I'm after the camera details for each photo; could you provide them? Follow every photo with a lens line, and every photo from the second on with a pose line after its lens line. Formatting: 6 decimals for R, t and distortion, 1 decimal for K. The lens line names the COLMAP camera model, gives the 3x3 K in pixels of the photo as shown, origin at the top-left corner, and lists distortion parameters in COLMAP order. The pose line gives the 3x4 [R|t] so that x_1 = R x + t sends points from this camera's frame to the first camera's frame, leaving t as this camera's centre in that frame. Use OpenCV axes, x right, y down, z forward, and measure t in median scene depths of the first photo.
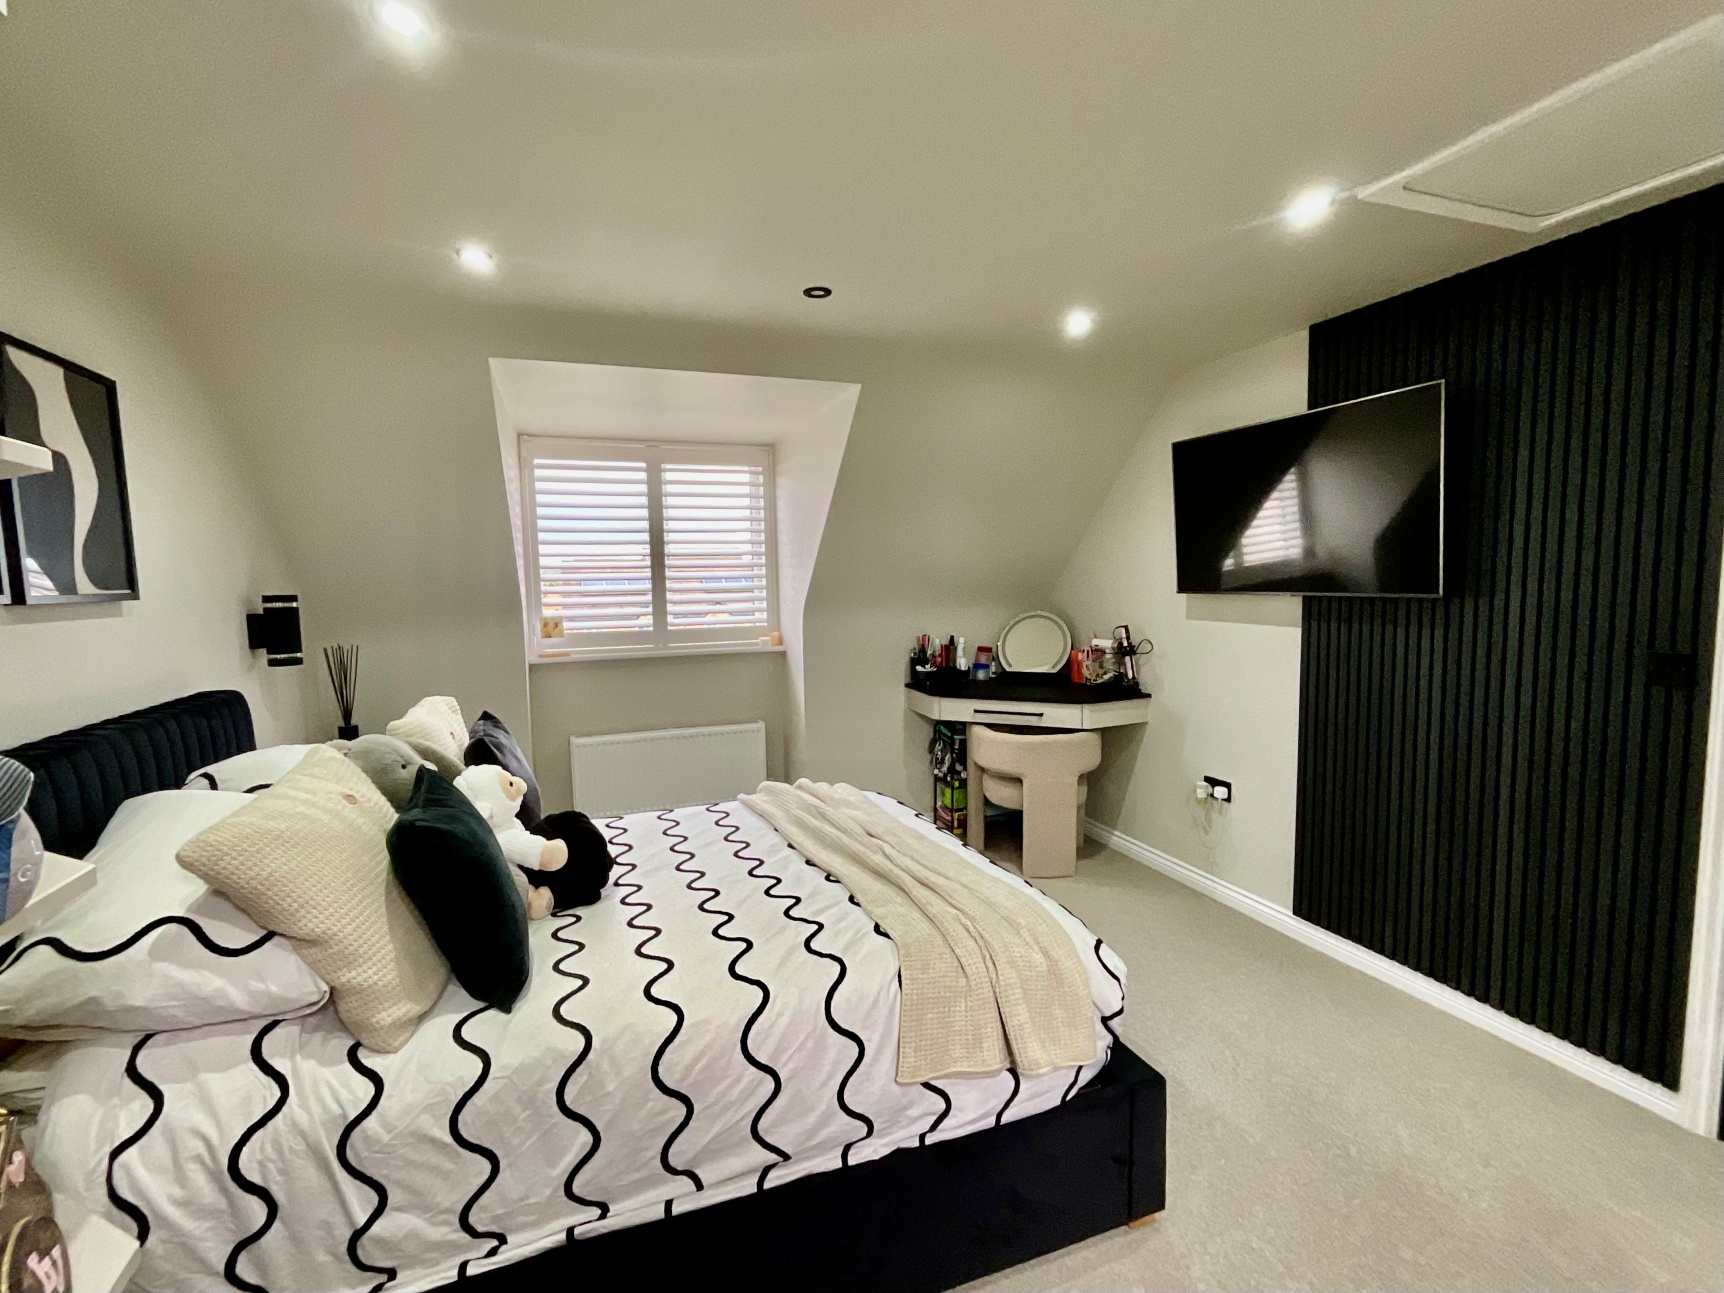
lens RADIAL K [[765.2, 0, 873.9], [0, 765.2, 643.9], [0, 0, 1]] dist [-0.007506, 0.003812]
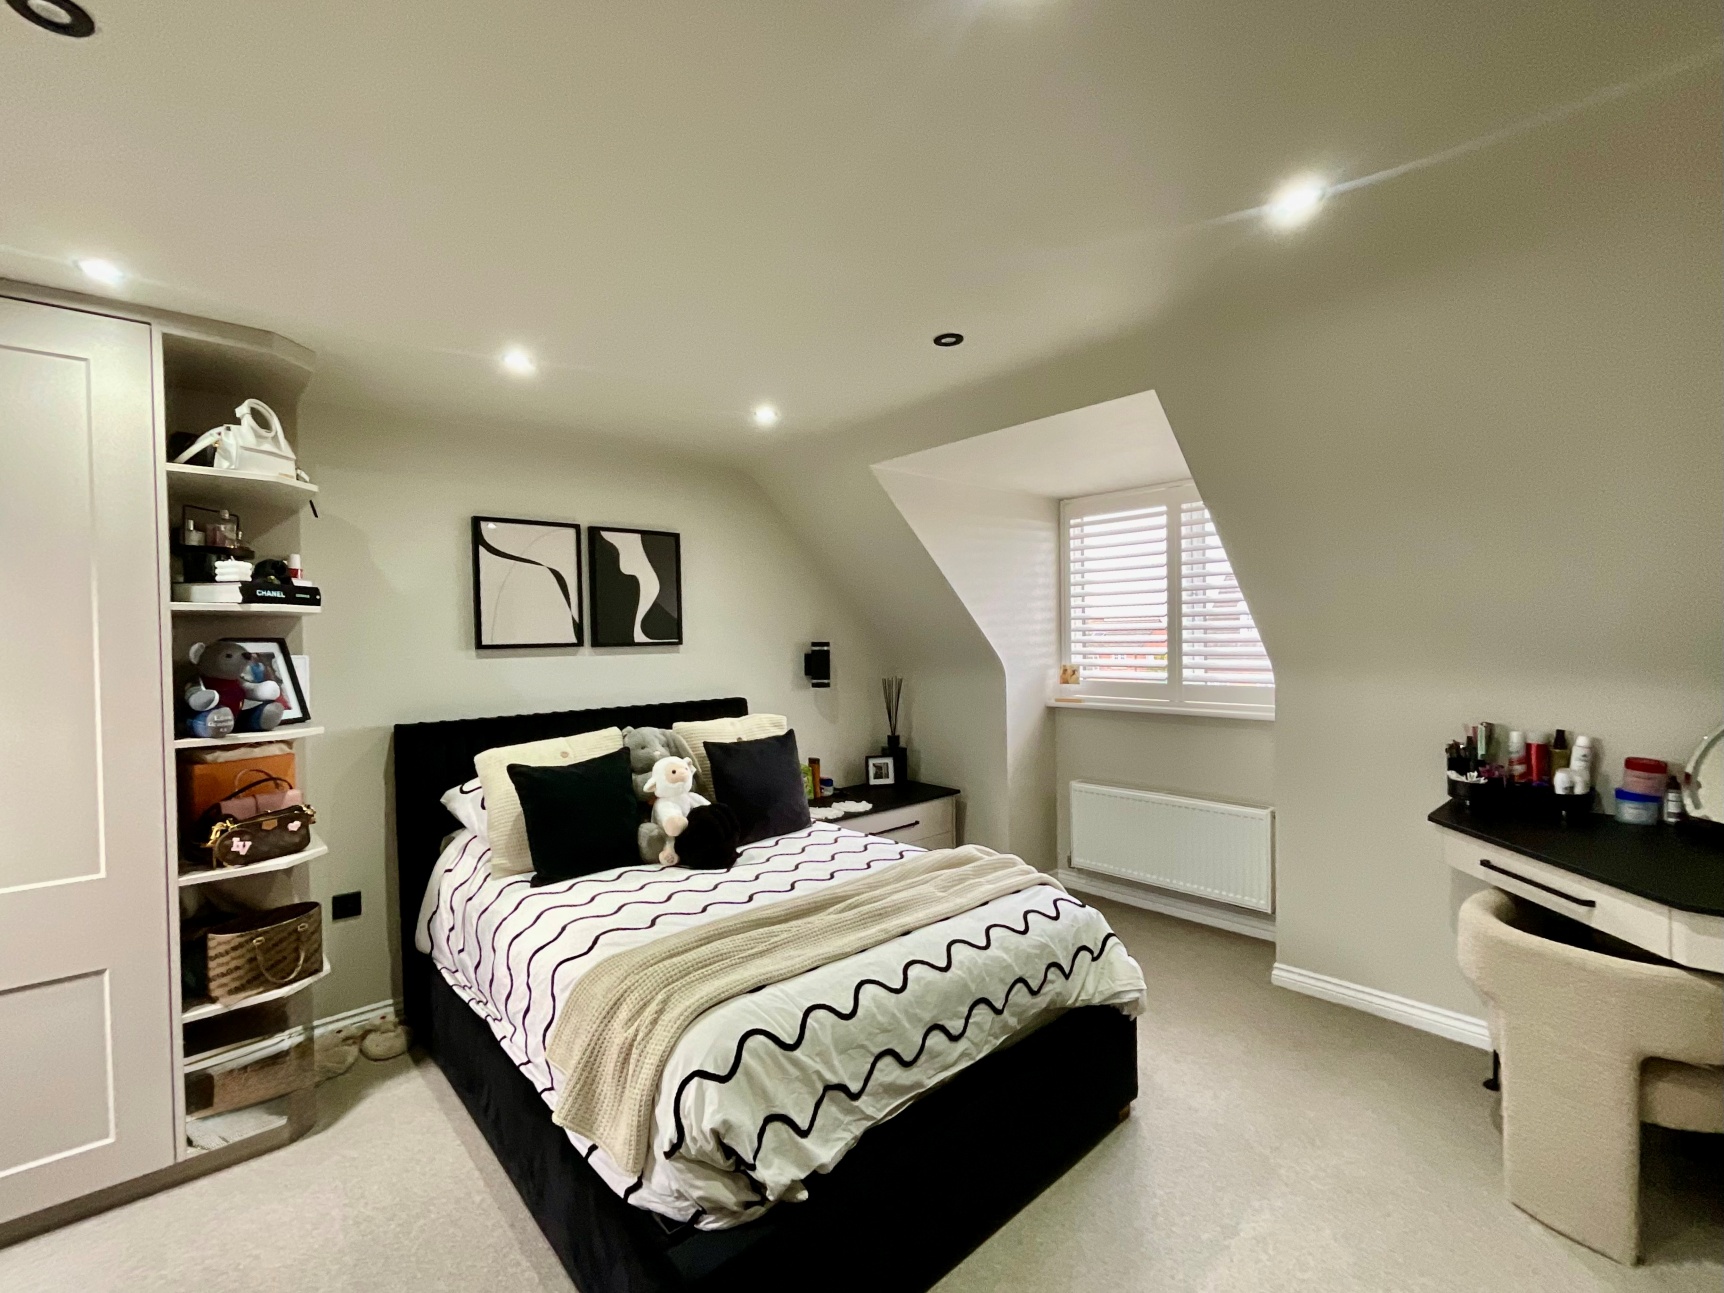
lens RADIAL K [[765.2, 0, 864.7], [0, 765.2, 647.2], [0, 0, 1]] dist [-0.007506, 0.003812]
pose [[0.370726, 0.024869, -0.928409, 0.502090], [-0.069811, 0.997560, -0.001156, -0.041221], [0.926115, 0.065242, 0.371558, 0.362663]]
